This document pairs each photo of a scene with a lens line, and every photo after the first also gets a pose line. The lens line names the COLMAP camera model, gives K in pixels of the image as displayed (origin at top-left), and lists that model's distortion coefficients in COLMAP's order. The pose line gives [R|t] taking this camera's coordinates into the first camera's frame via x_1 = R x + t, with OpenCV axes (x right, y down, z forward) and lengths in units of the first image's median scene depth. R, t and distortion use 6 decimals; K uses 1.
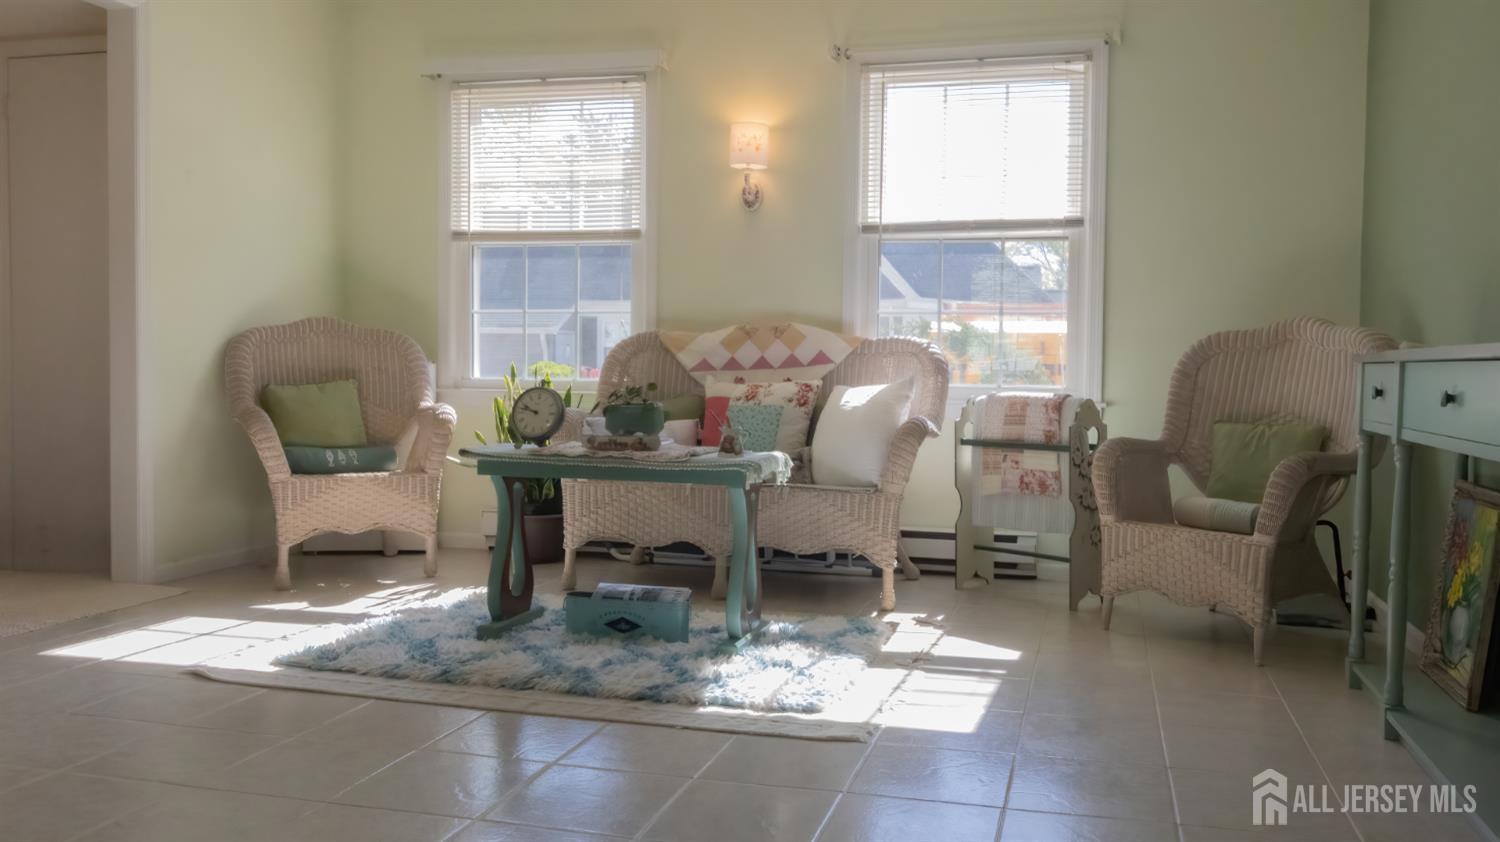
lens RADIAL K [[1145.0, 0, 755.6], [0, 1145.0, 411.1], [0, 0, 1]] dist [0.009459, -0.005613]
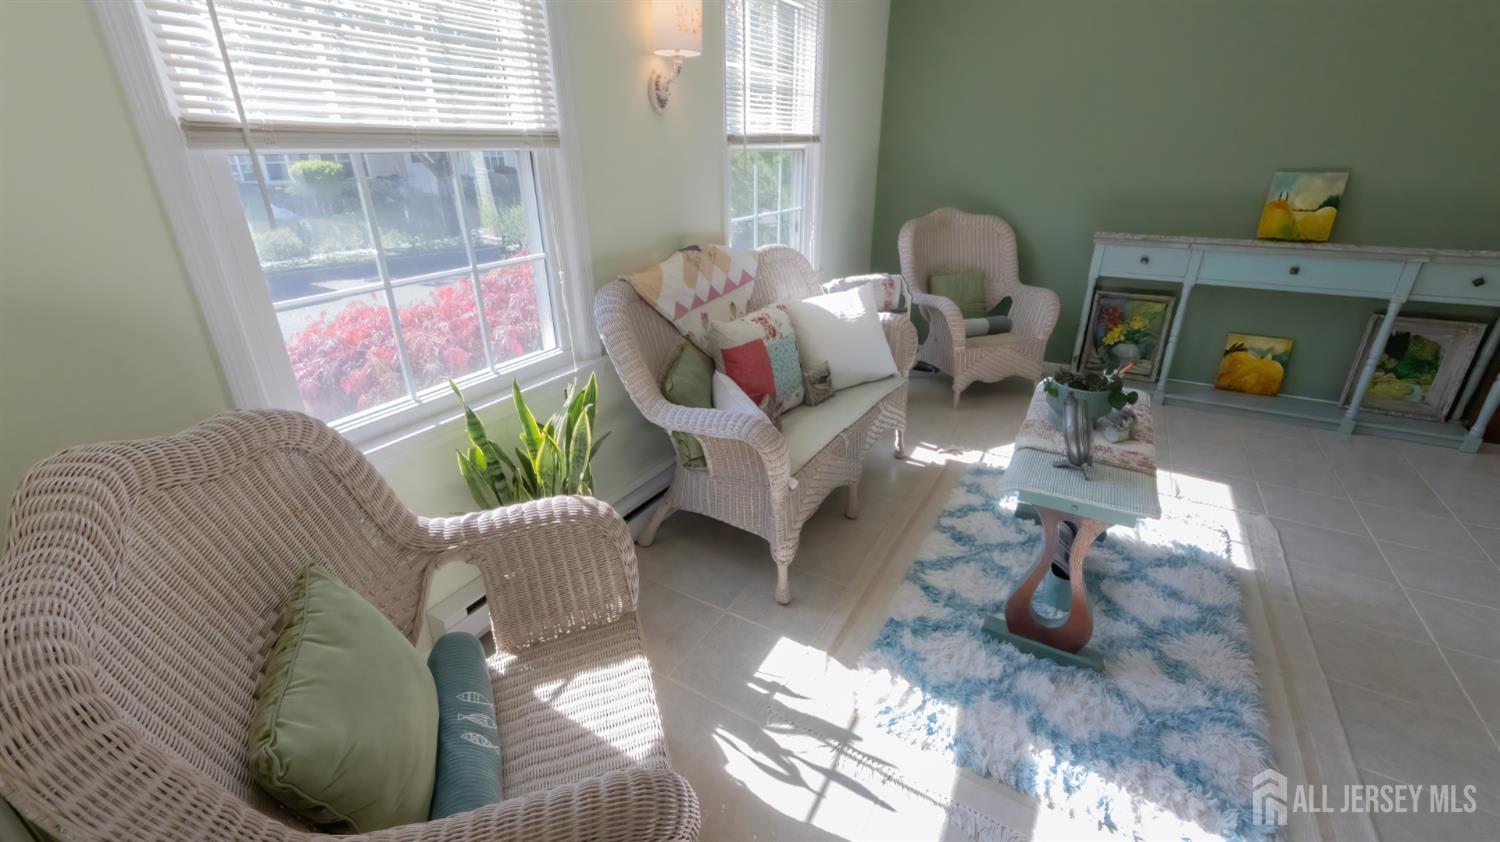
lens RADIAL K [[630.1, 0, 740.8], [0, 630.1, 423.2], [0, 0, 1]] dist [0.000330, -0.000251]
pose [[0.257444, -0.403812, 0.877872, -0.527590], [0.055031, 0.913147, 0.403900, -0.164278], [-0.964725, -0.055672, 0.257306, 0.892034]]
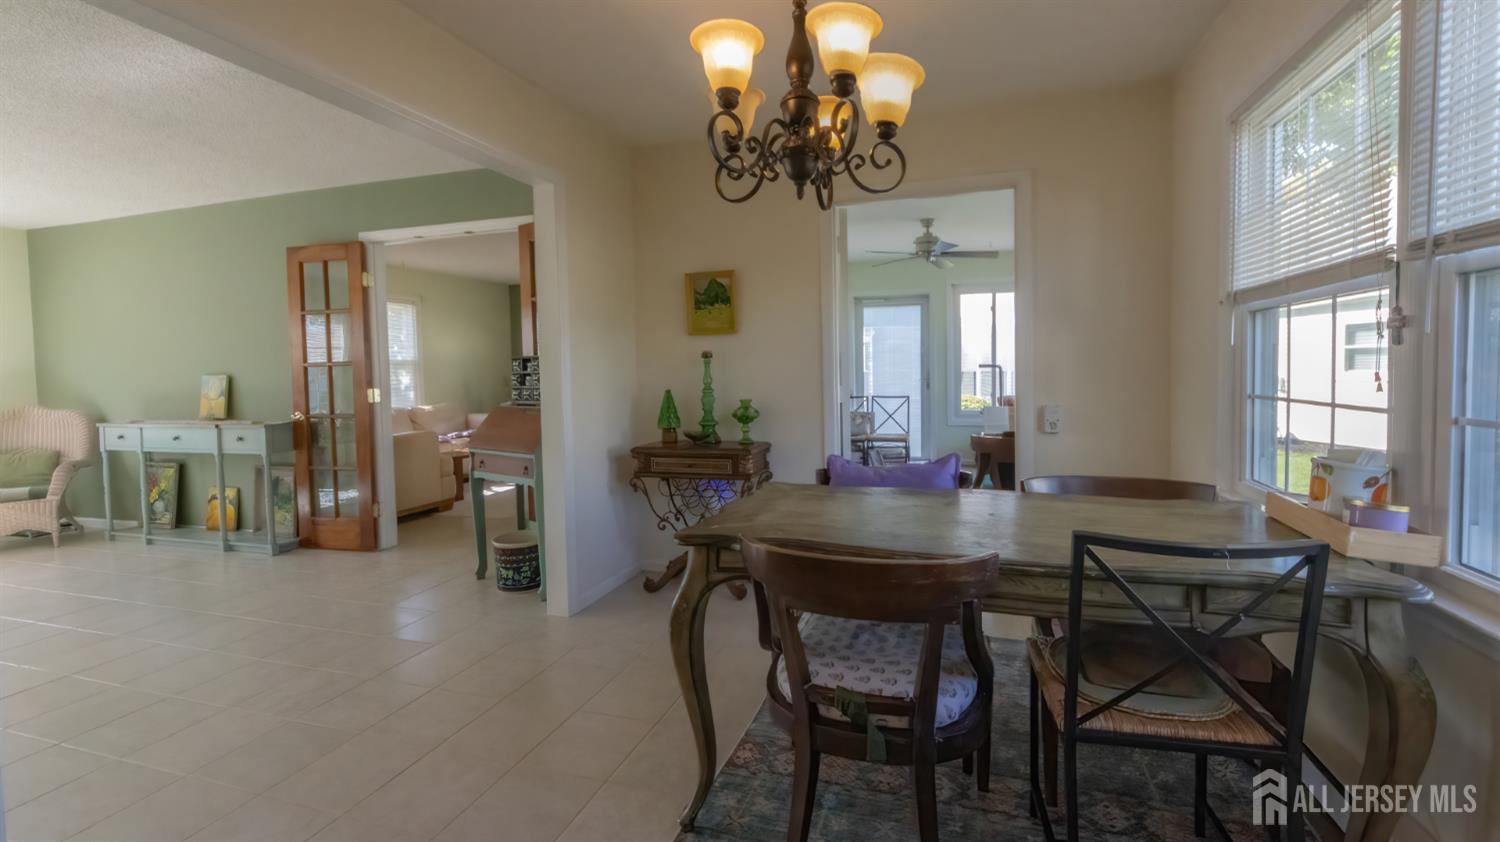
lens RADIAL K [[639.2, 0, 790.2], [0, 639.2, 400.4], [0, 0, 1]] dist [0.001443, -0.000024]
pose [[0.007791, -0.055102, 0.998450, -0.696406], [0.058510, 0.996795, 0.054554, -0.063194], [-0.998256, 0.057995, 0.010990, -0.482484]]
